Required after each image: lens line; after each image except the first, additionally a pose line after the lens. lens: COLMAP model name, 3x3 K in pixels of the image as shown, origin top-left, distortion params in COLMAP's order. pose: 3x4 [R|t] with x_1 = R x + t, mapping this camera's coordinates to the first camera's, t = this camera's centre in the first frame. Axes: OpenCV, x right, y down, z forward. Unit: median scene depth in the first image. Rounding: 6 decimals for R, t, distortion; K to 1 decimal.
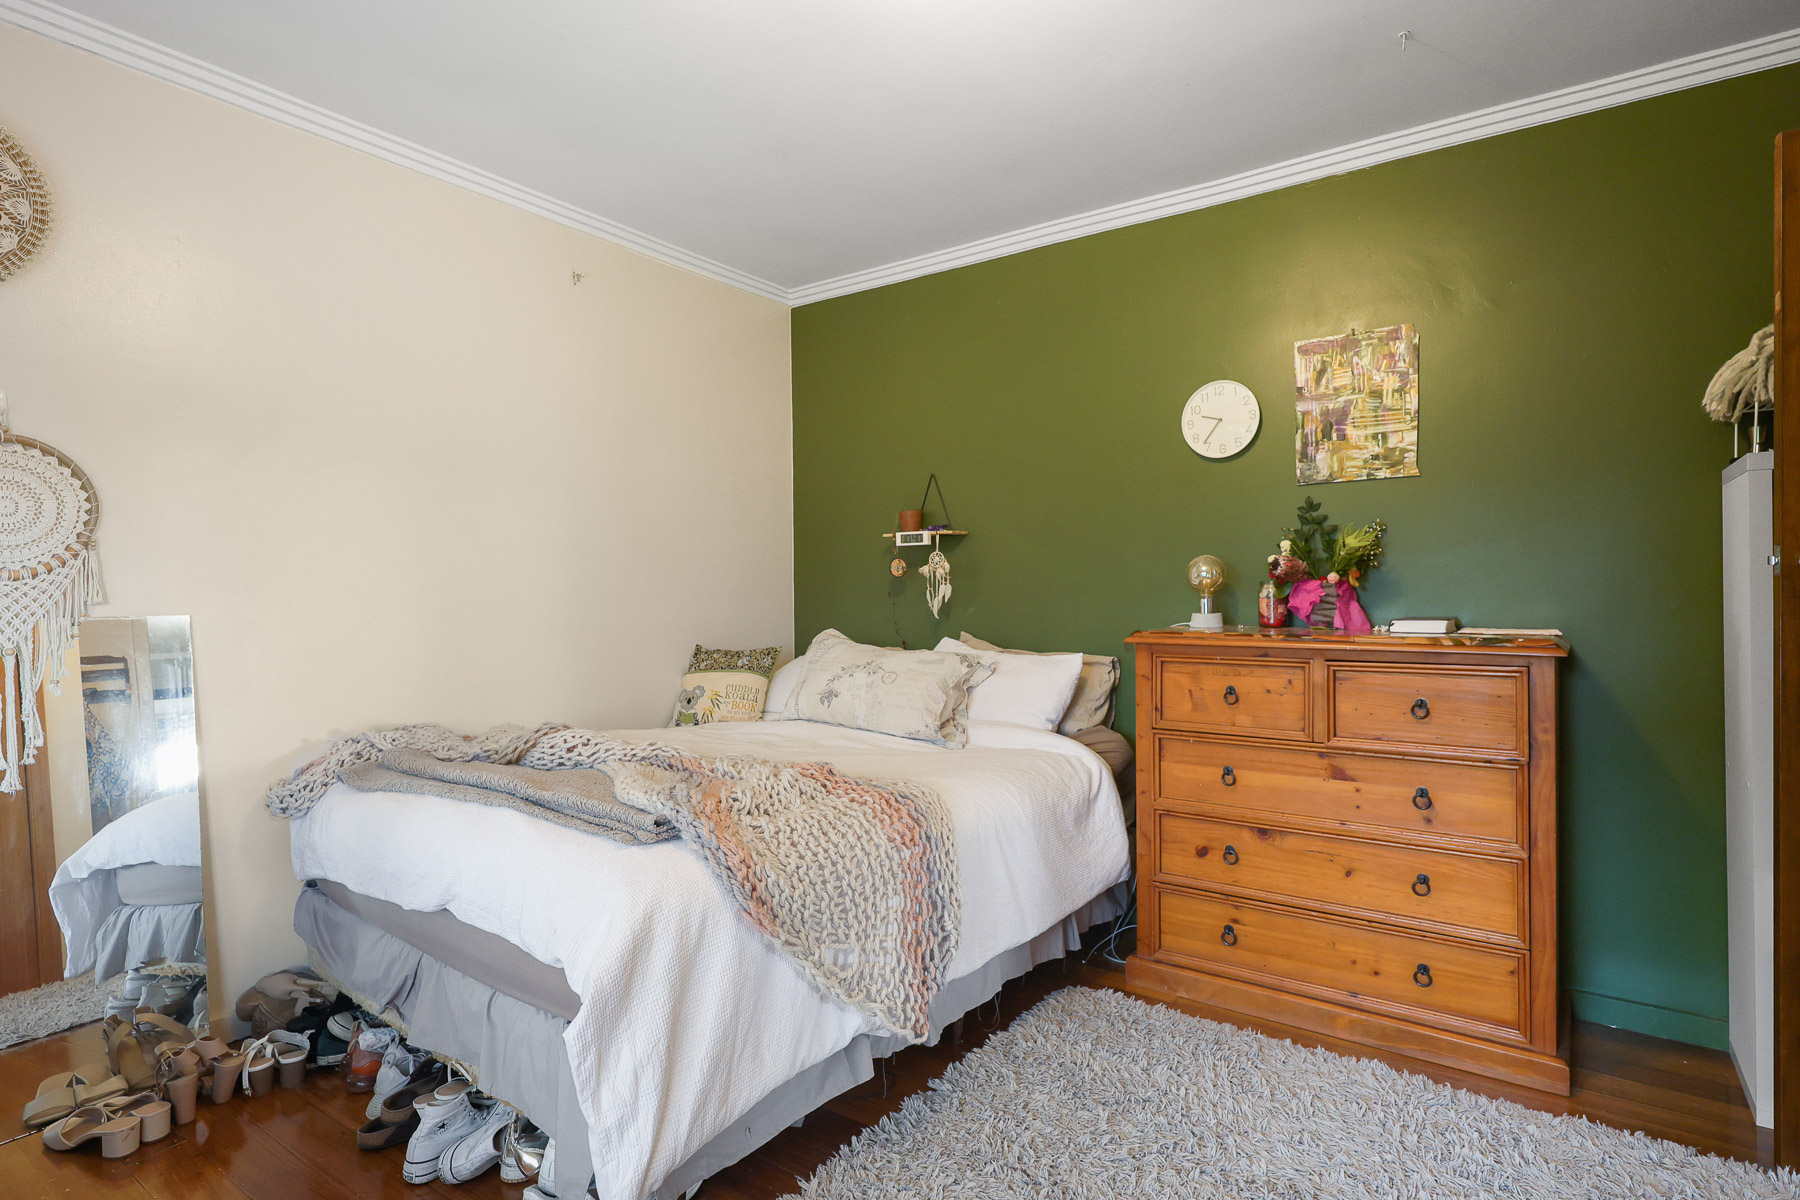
lens RADIAL K [[940.1, 0, 902.0], [0, 940.1, 597.1], [0, 0, 1]] dist [0.003736, 0.000341]
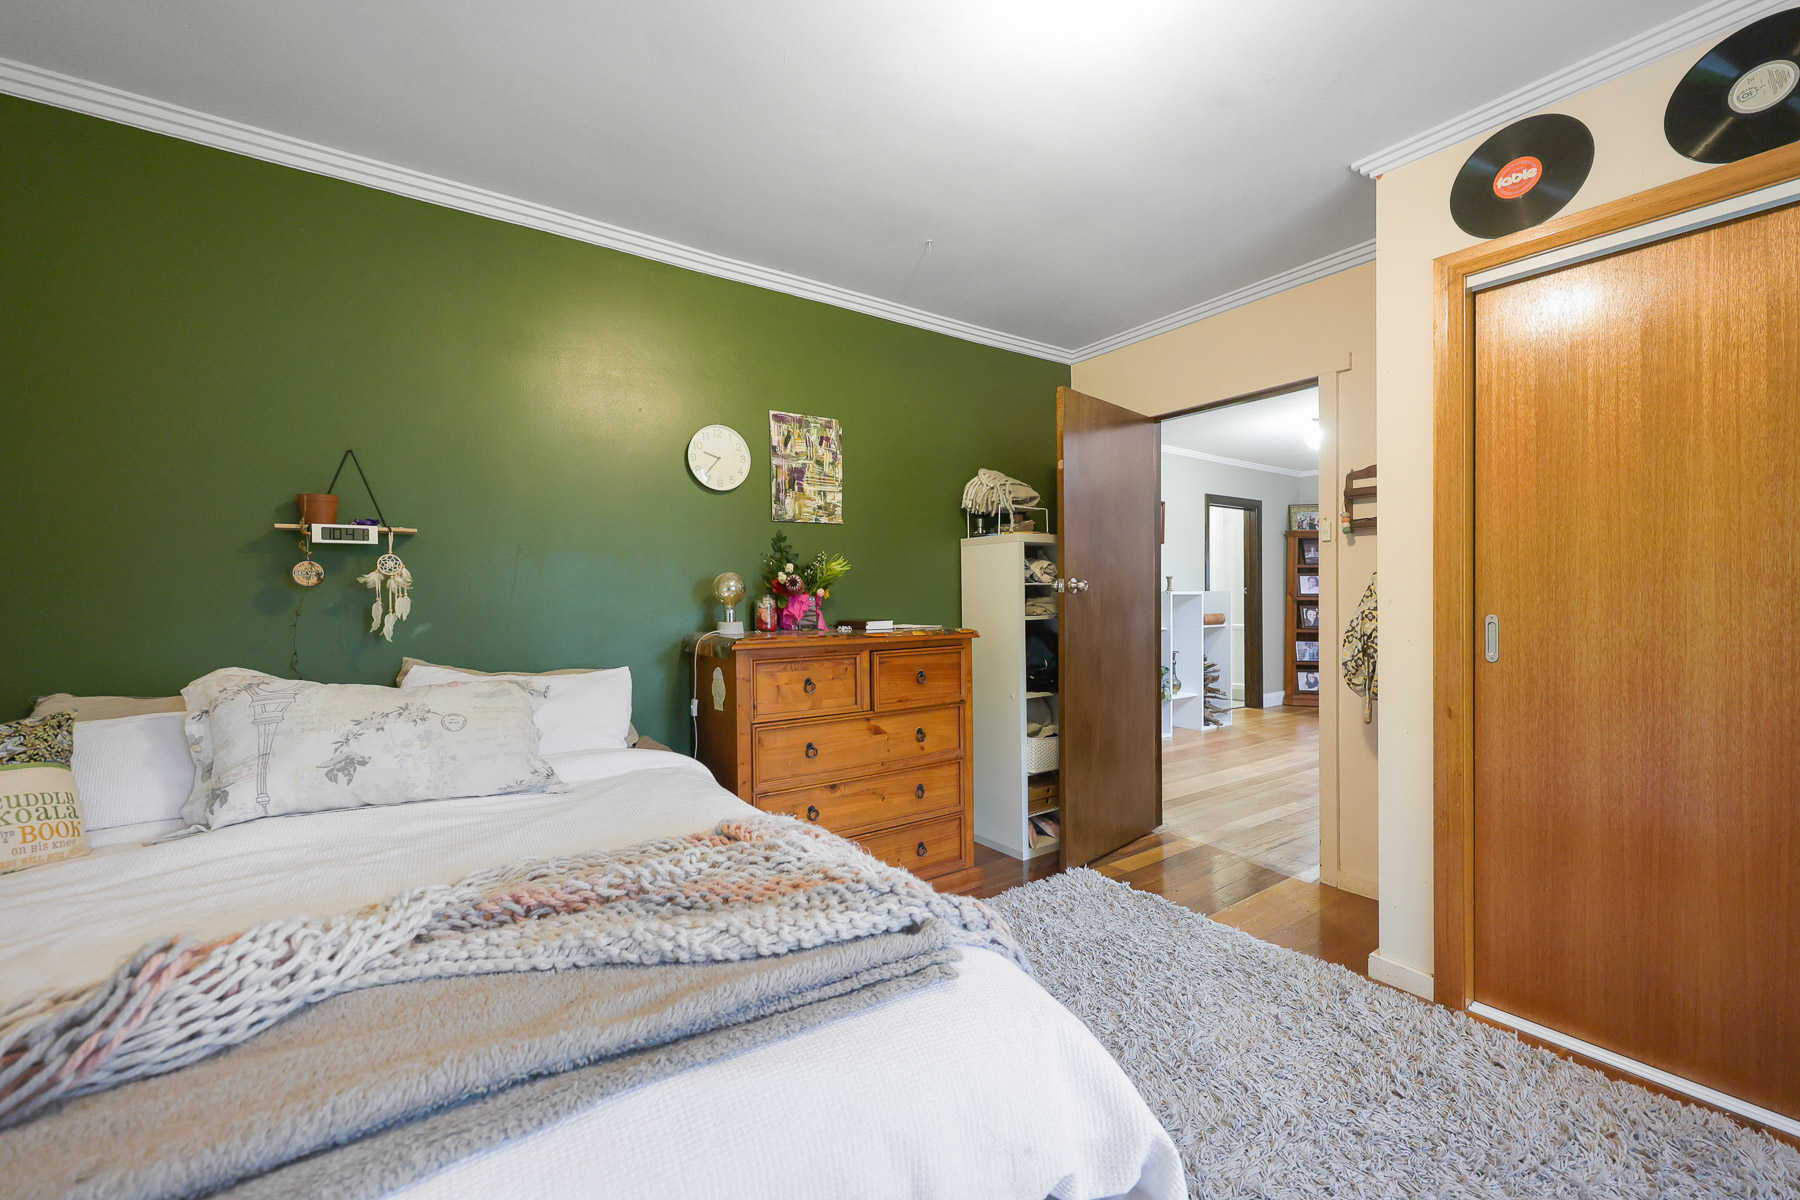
lens RADIAL K [[723.5, 0, 903.4], [0, 723.5, 602.5], [0, 0, 1]] dist [-0.001540, -0.000524]
pose [[0.326891, -0.004525, 0.945051, -0.469112], [0.014512, 0.999895, -0.000232, -0.003903], [-0.944951, 0.013790, 0.326922, 0.511075]]
